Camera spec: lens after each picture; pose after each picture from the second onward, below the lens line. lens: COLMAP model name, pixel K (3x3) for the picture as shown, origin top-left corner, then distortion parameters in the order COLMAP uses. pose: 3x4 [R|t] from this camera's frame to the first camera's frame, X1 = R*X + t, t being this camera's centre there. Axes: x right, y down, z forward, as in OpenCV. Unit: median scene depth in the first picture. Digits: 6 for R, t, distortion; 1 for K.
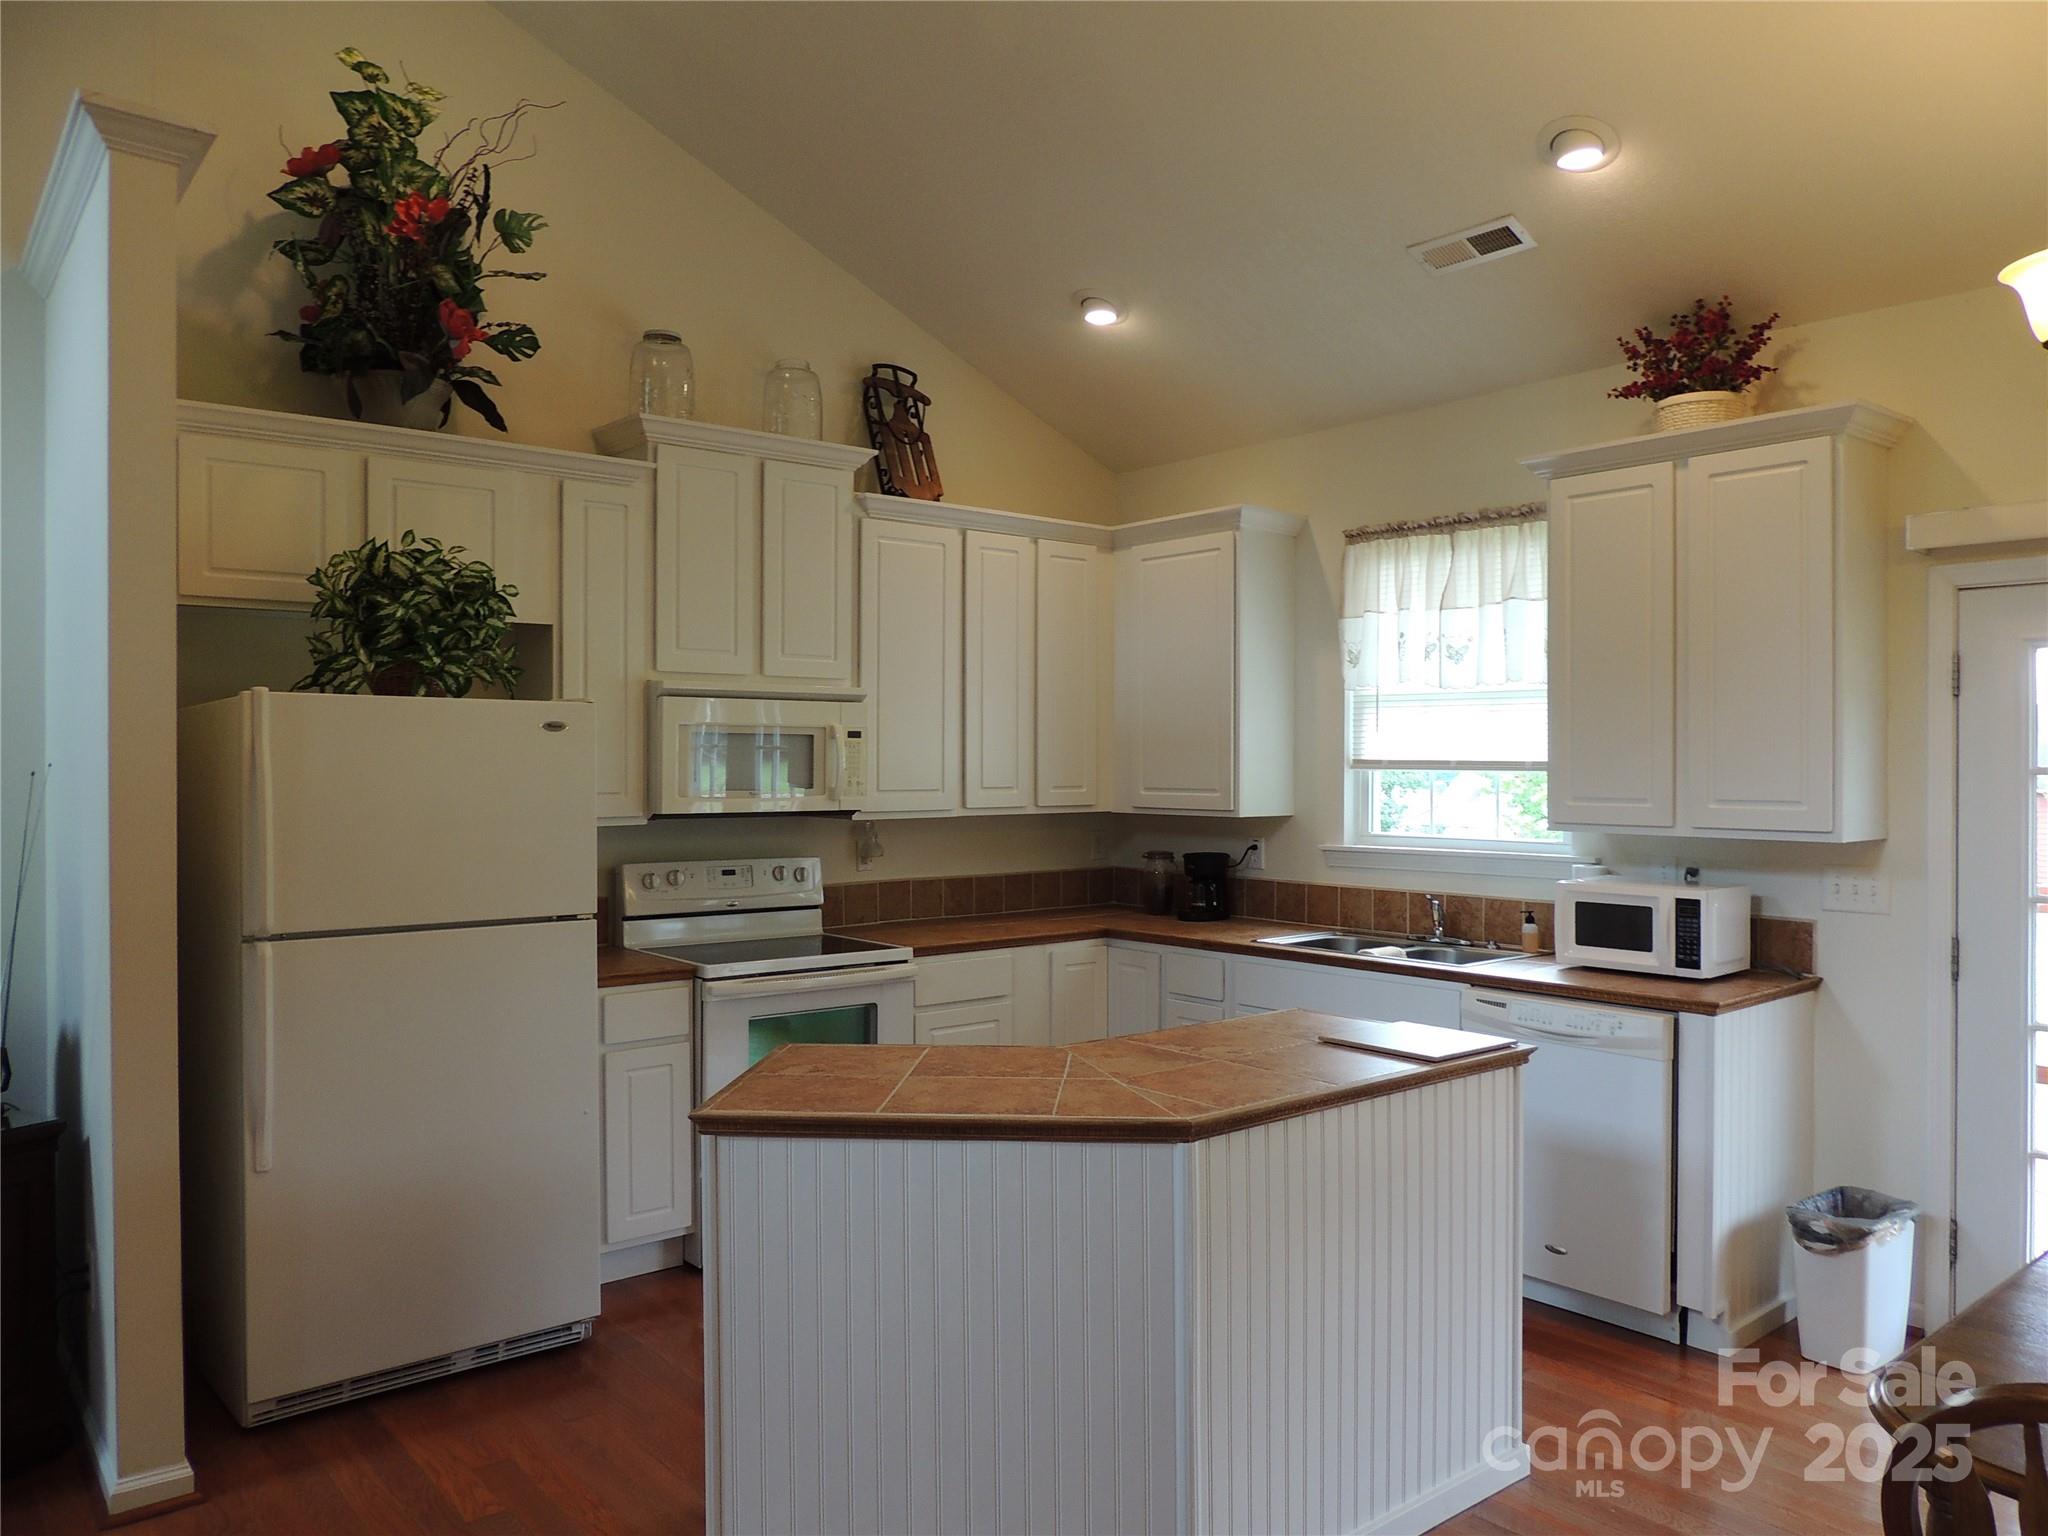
lens RADIAL K [[1463.9, 0, 1018.8], [0, 1463.9, 772.0], [0, 0, 1]] dist [-0.016628, -0.002187]
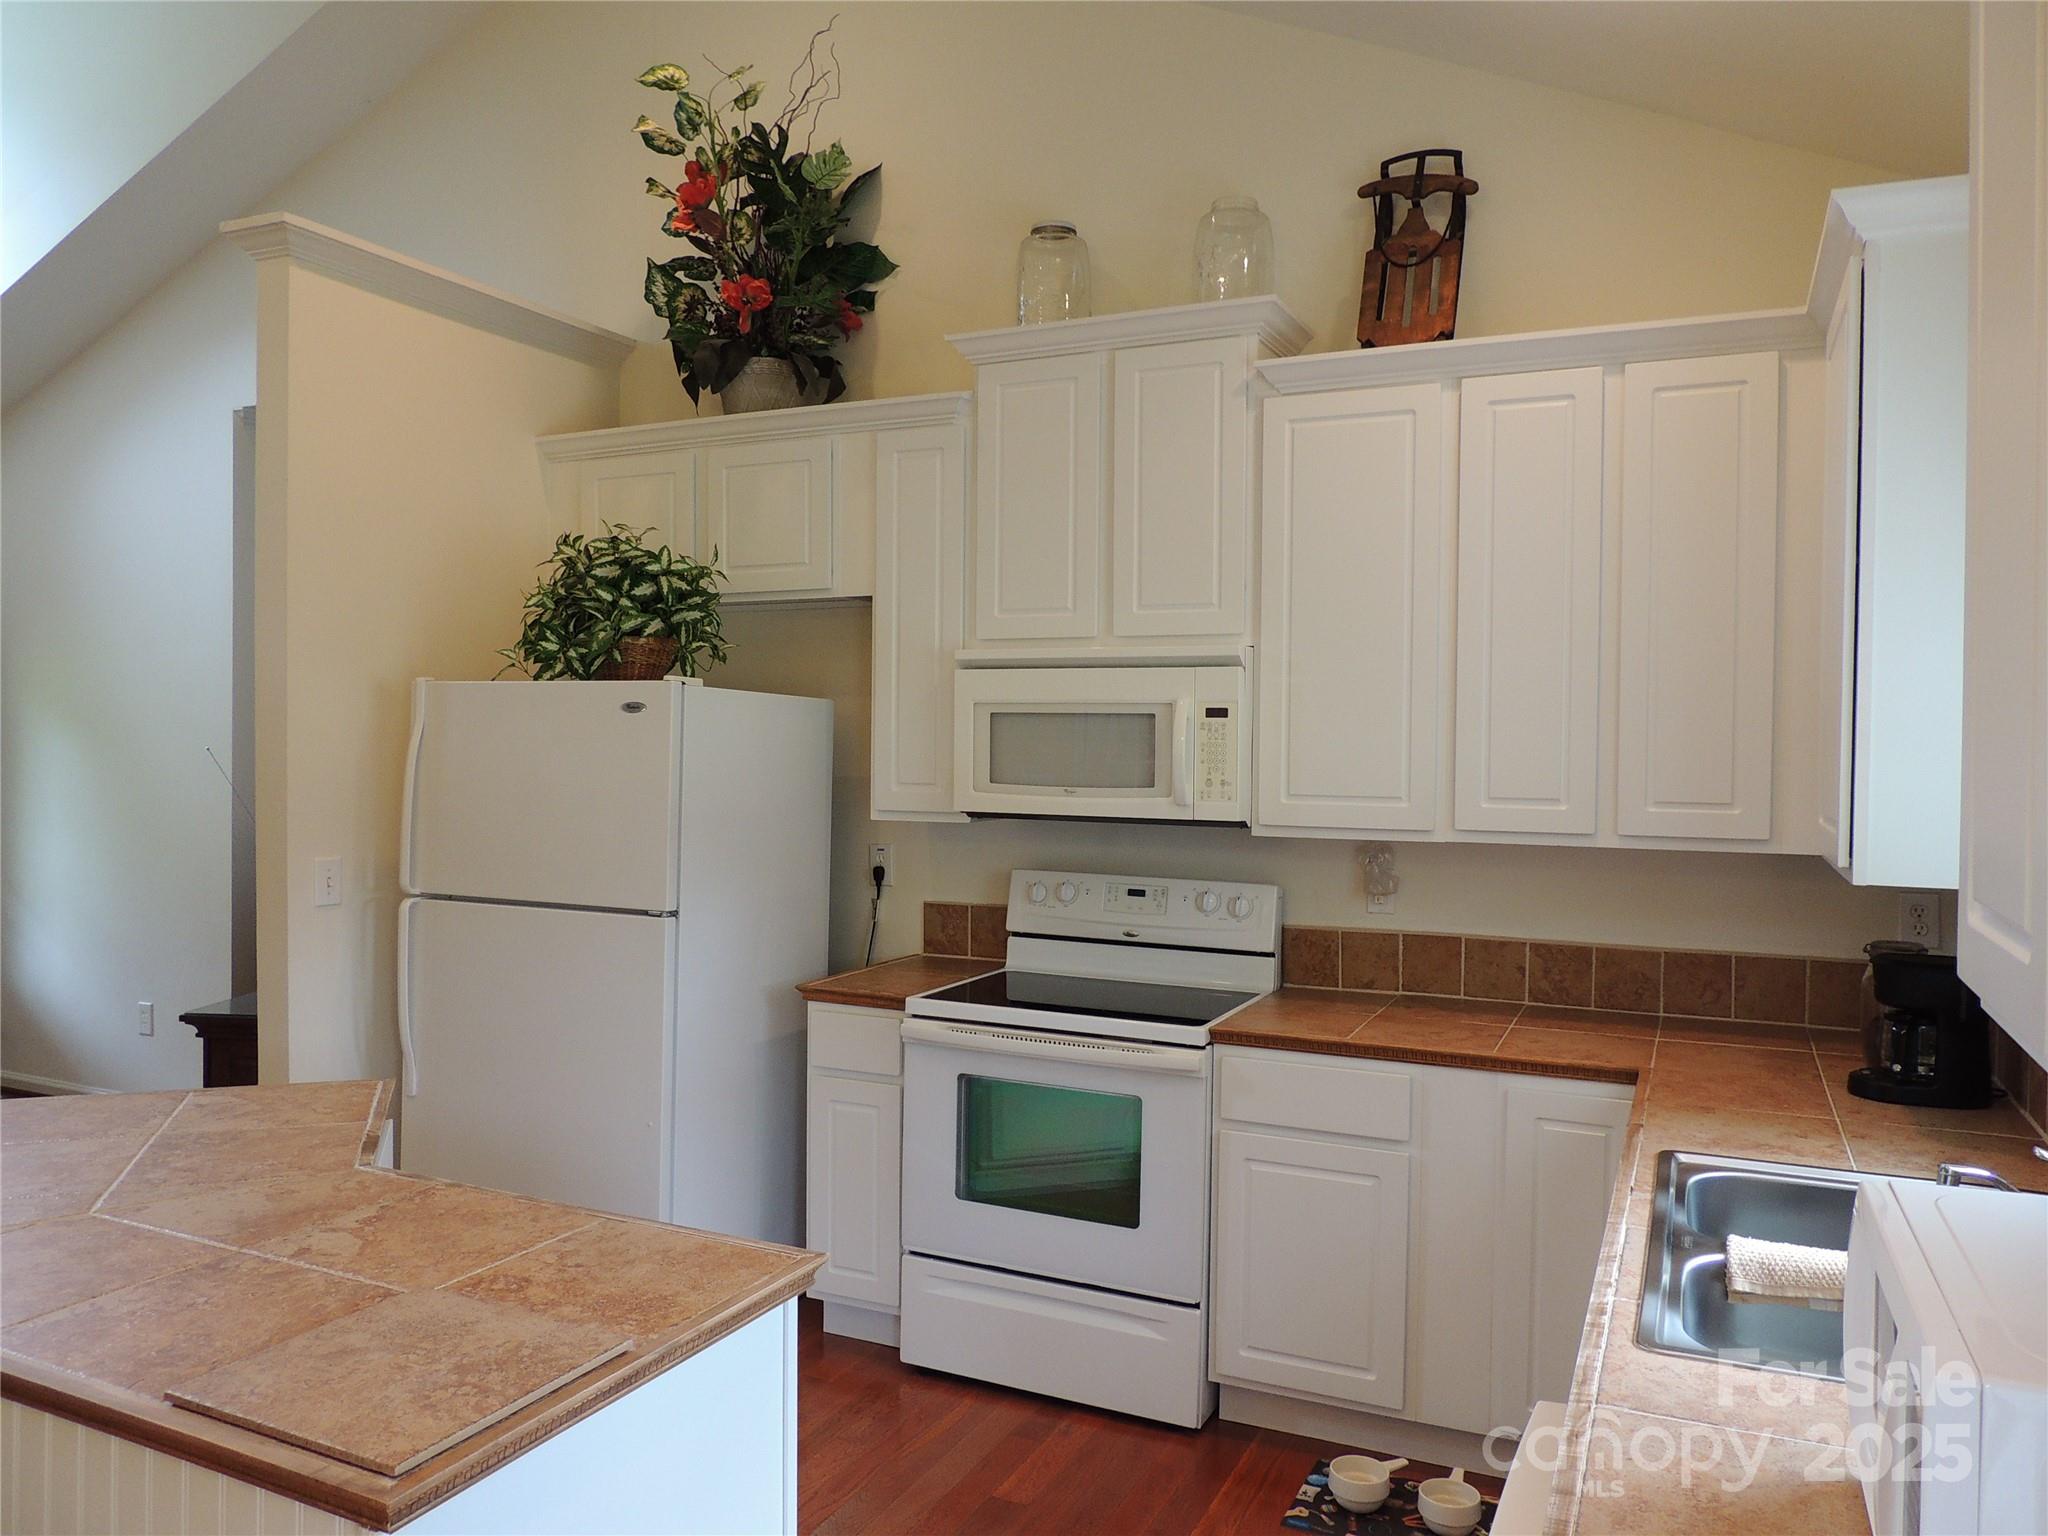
lens RADIAL K [[1463.9, 0, 1018.8], [0, 1463.9, 772.0], [0, 0, 1]] dist [-0.016628, -0.002187]
pose [[0.429250, 0.022753, -0.902899, 0.509548], [-0.018518, 0.999694, 0.016389, -0.007514], [0.902996, 0.009685, 0.429540, 0.654352]]
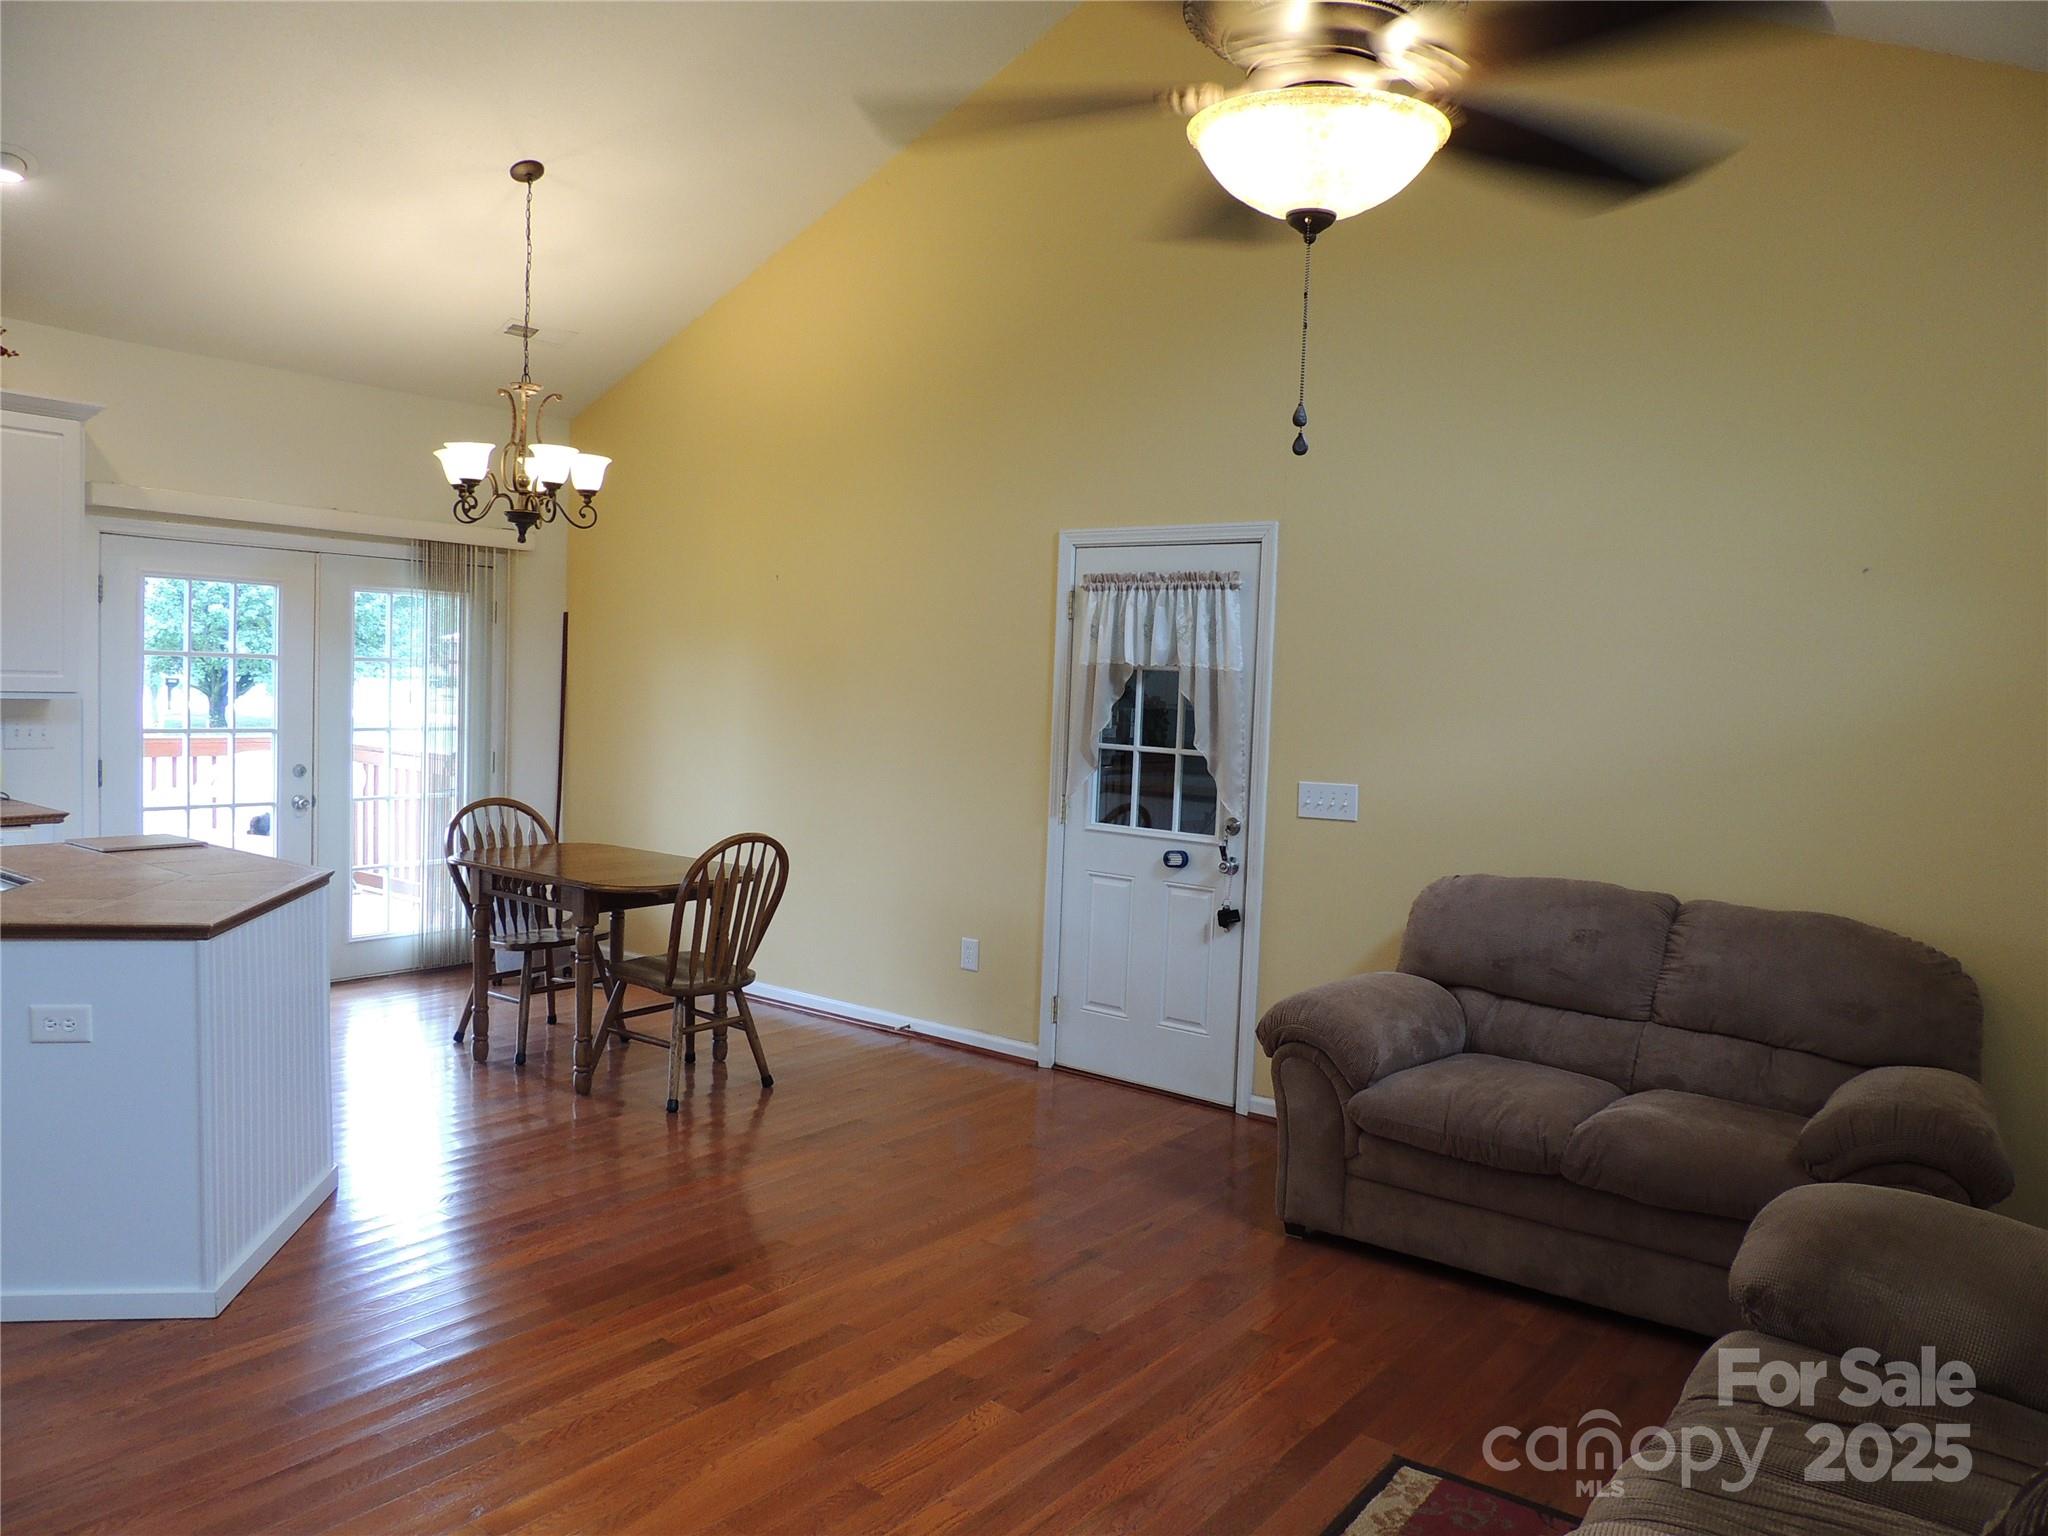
lens RADIAL K [[1463.9, 0, 1018.8], [0, 1463.9, 772.0], [0, 0, 1]] dist [-0.016628, -0.002187]
pose [[-0.234335, -0.071601, 0.969516, -0.879234], [-0.019976, 0.997428, 0.068834, 0.001968], [-0.971951, -0.003237, -0.235163, 0.335615]]
